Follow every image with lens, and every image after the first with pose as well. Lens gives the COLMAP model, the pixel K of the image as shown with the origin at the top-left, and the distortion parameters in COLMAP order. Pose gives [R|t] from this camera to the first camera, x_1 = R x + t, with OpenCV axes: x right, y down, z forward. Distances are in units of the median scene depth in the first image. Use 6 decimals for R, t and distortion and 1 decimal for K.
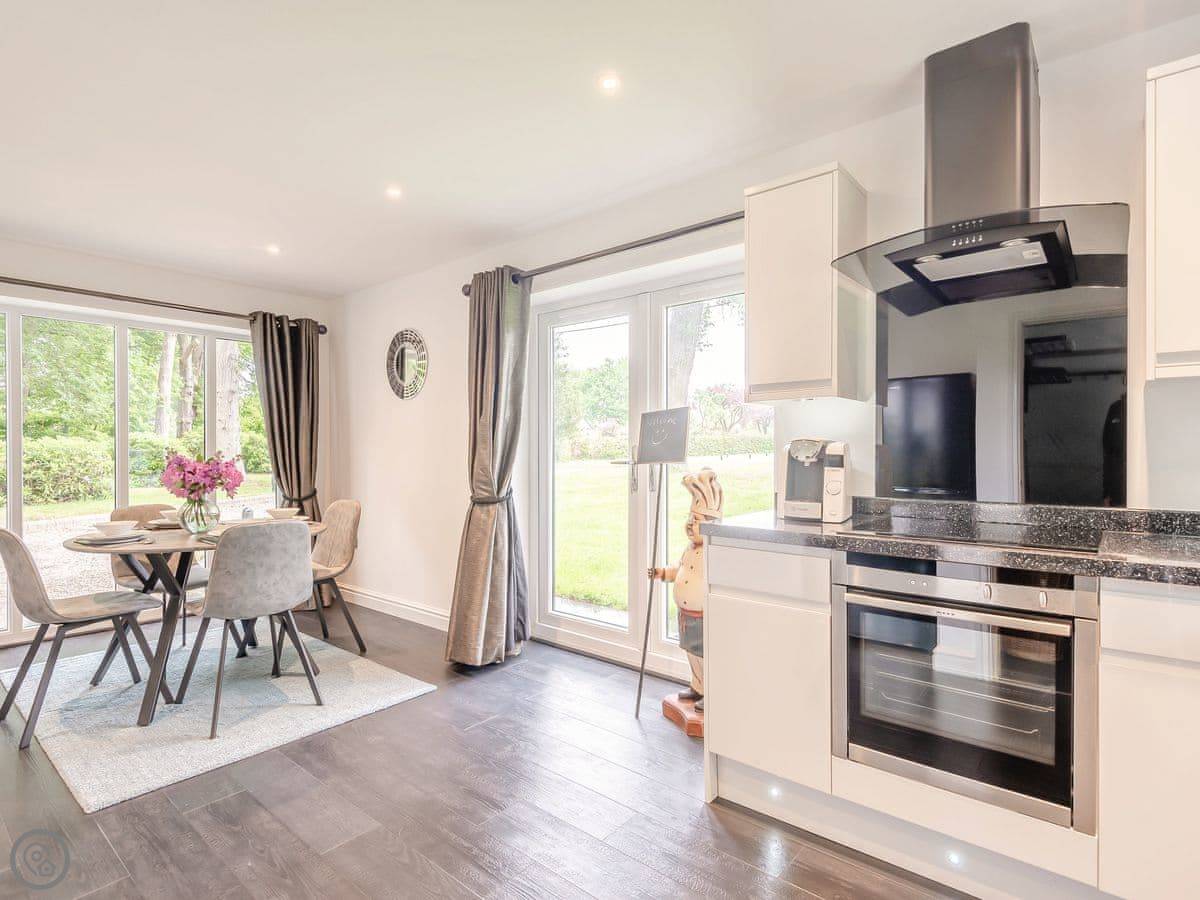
lens RADIAL K [[617.5, 0, 612.9], [0, 617.5, 451.2], [0, 0, 1]] dist [0.021113, -0.013608]
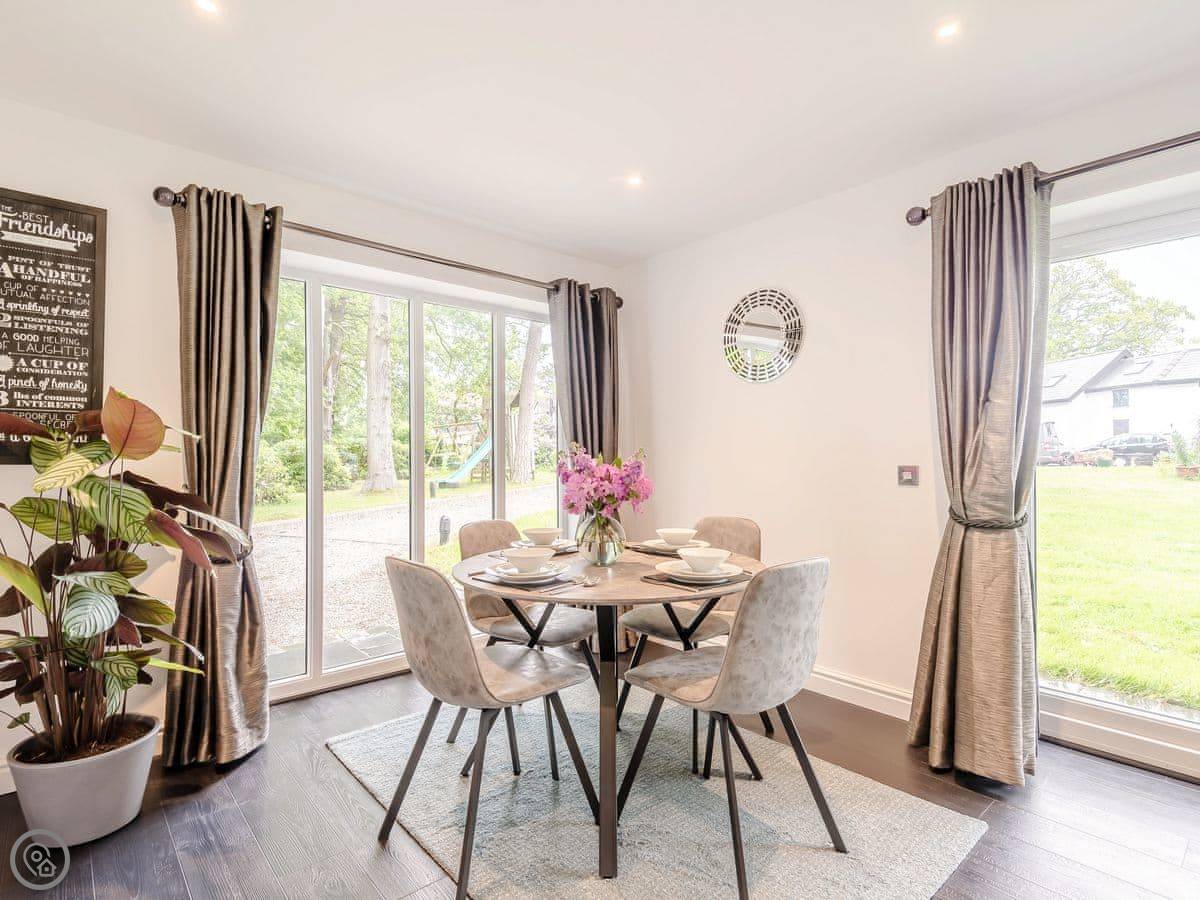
lens RADIAL K [[617.5, 0, 610.9], [0, 617.5, 454.7], [0, 0, 1]] dist [0.021113, -0.013608]
pose [[0.988991, -0.000886, -0.147971, -0.511173], [0.000002, 0.999982, -0.005973, 0.010452], [0.147974, 0.005907, 0.988974, 0.287728]]
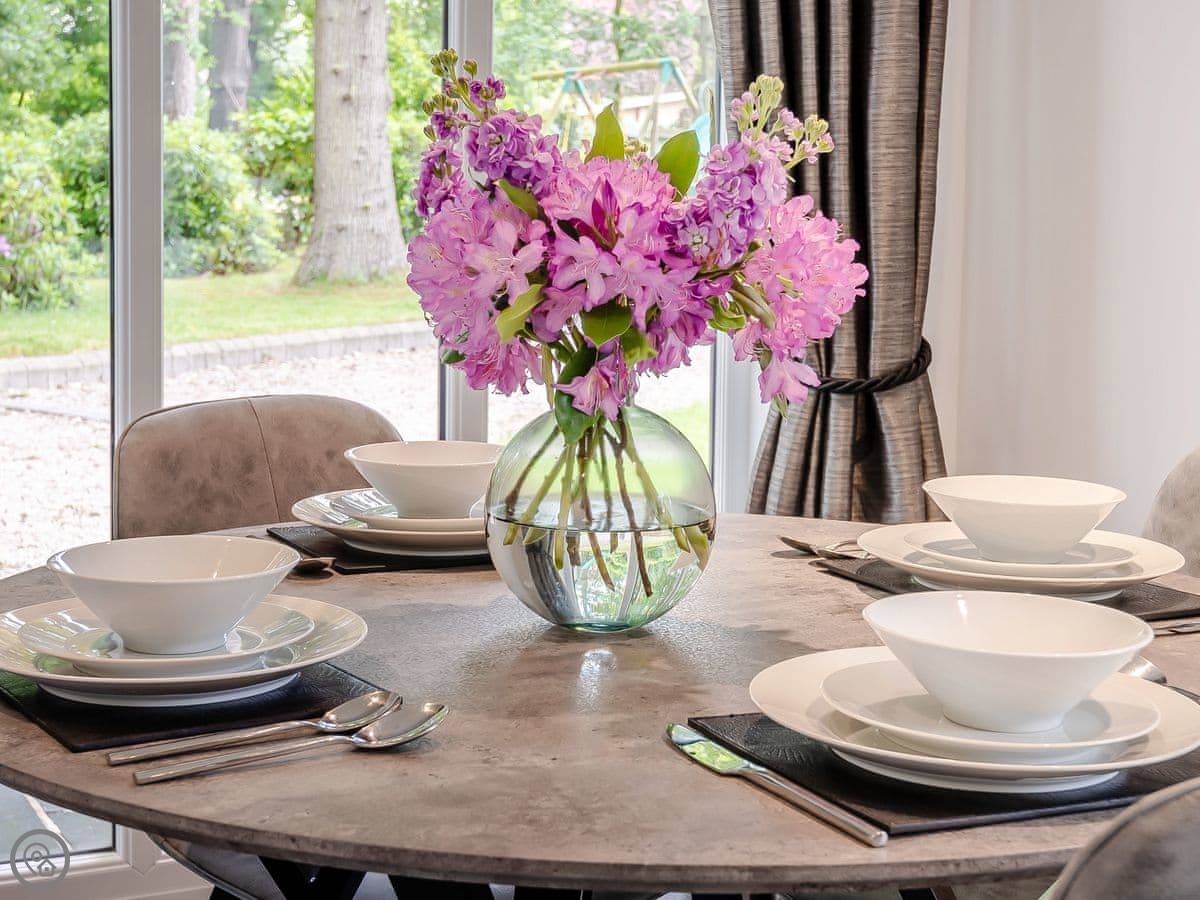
lens RADIAL K [[2029.8, 0, 598.7], [0, 2029.8, 439.0], [0, 0, 1]] dist [0.014147, 0.000000]
pose [[0.913620, 0.069048, -0.400663, -0.435609], [-0.020659, 0.992084, 0.123861, 0.022058], [0.406044, -0.104885, 0.907815, 0.512753]]
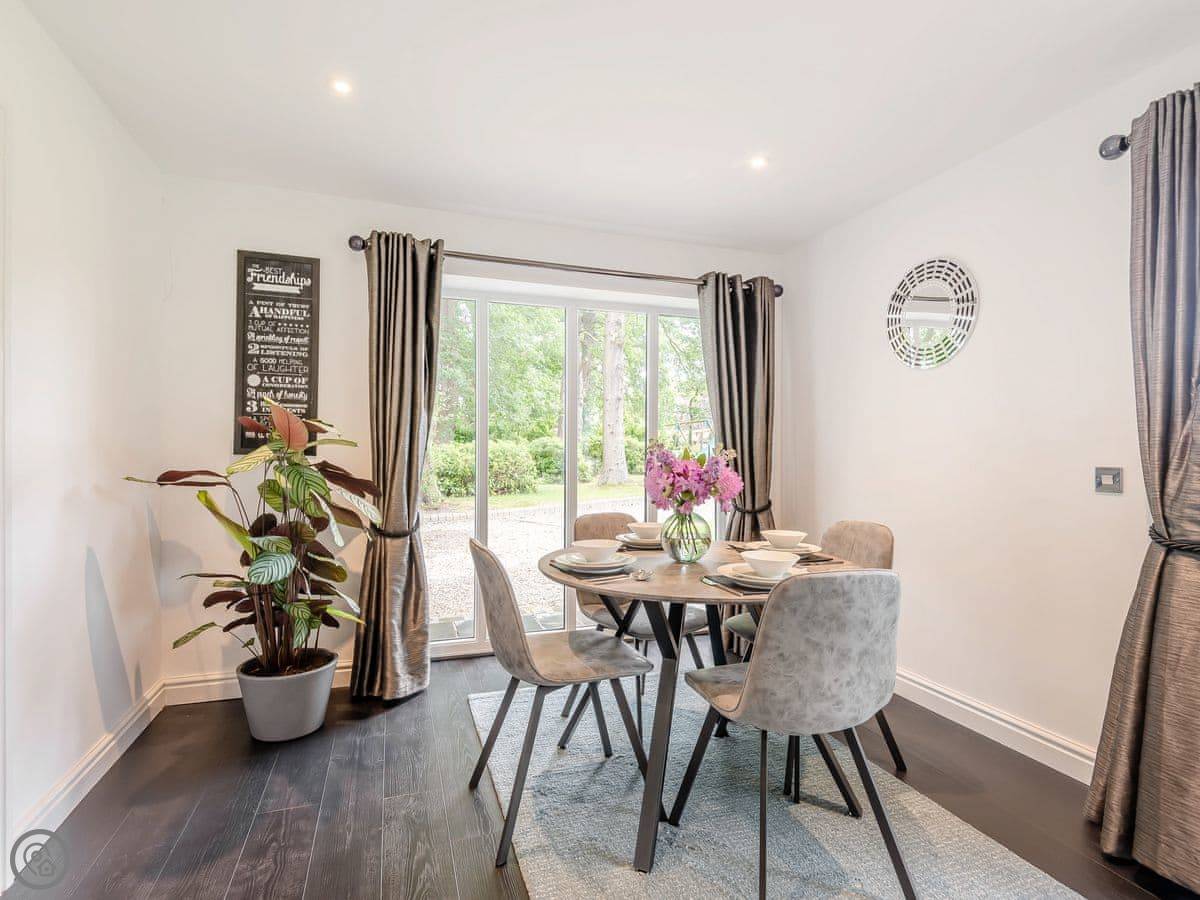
lens RADIAL K [[617.5, 0, 606.4], [0, 617.5, 453.5], [0, 0, 1]] dist [0.021113, -0.013608]
pose [[0.854751, 0.007157, -0.518989, -0.356661], [-0.009403, 0.999954, -0.001697, 0.011768], [0.518953, 0.006330, 0.854779, 0.337432]]
